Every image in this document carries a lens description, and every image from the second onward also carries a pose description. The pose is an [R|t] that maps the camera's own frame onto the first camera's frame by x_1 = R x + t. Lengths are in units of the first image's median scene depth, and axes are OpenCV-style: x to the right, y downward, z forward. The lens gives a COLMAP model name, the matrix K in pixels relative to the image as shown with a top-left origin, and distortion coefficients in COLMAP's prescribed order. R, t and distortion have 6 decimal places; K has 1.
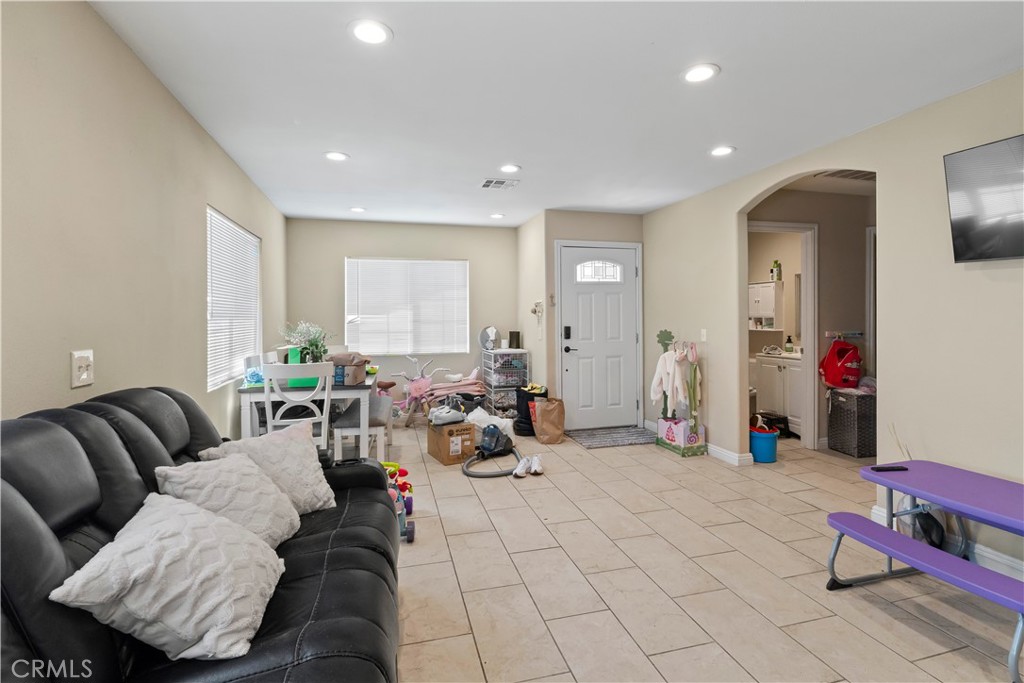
lens RADIAL K [[490.6, 0, 523.2], [0, 490.6, 317.6], [0, 0, 1]] dist [-0.001102, -0.000015]
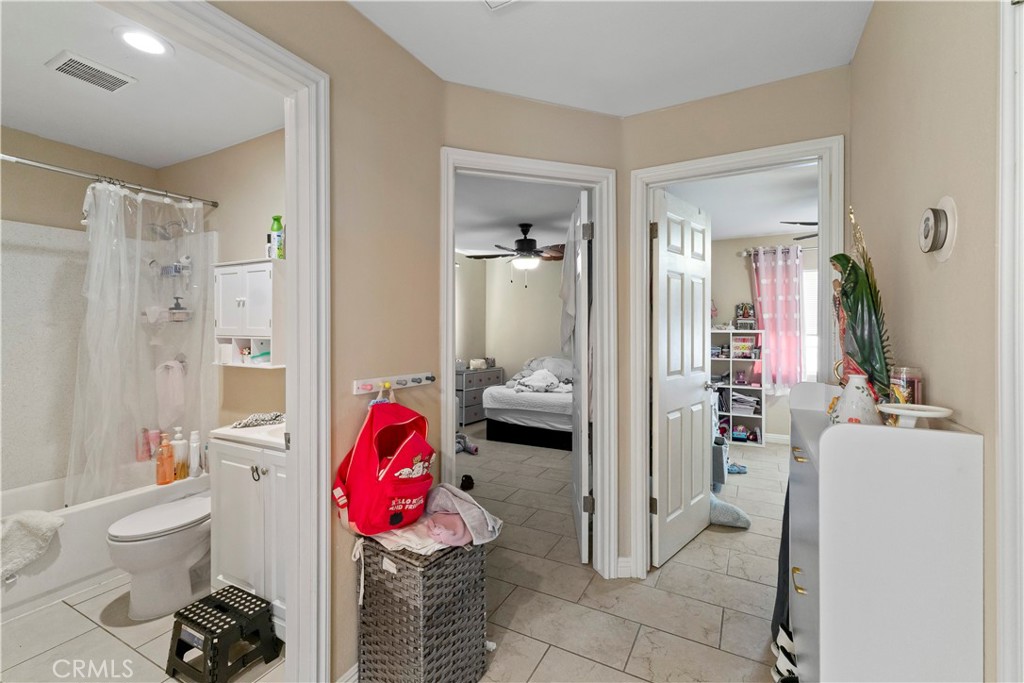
lens RADIAL K [[444.7, 0, 513.5], [0, 444.7, 324.5], [0, 0, 1]] dist [0.004291, 0.000765]
pose [[0.701592, 0.008290, 0.712531, 0.463288], [0.001326, 0.999915, -0.012940, -0.010231], [-0.712578, 0.010023, 0.701522, 0.678493]]
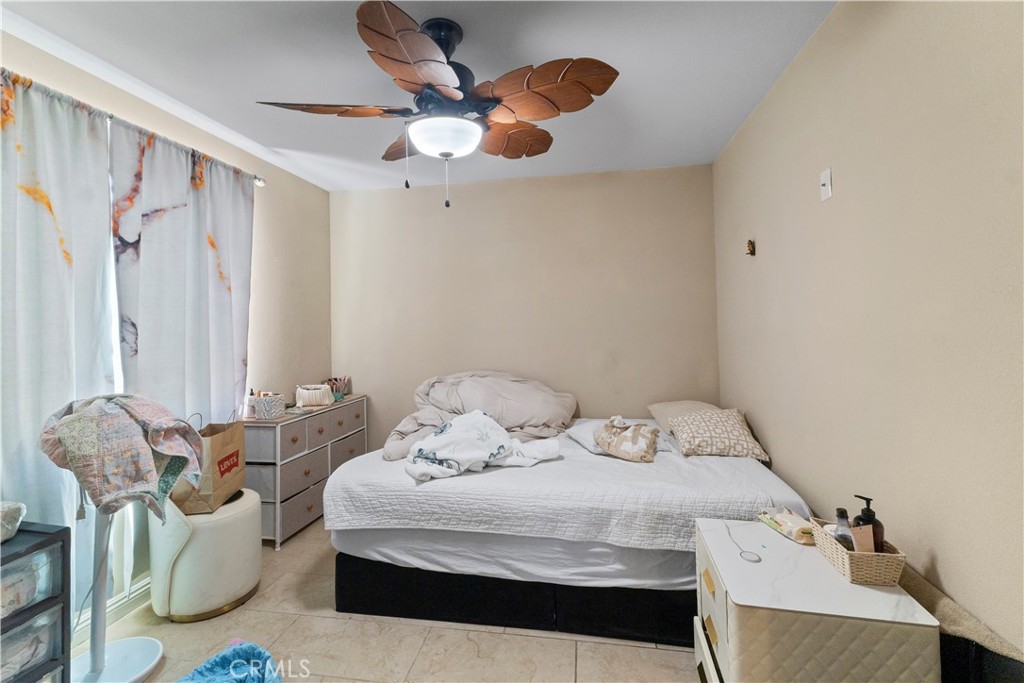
lens RADIAL K [[444.7, 0, 525.5], [0, 444.7, 321.7], [0, 0, 1]] dist [0.004291, 0.000765]
pose [[0.418873, -0.004007, 0.908036, 0.611892], [0.017056, 0.999849, -0.003455, -0.009956], [-0.907885, 0.016935, 0.418878, 0.842453]]
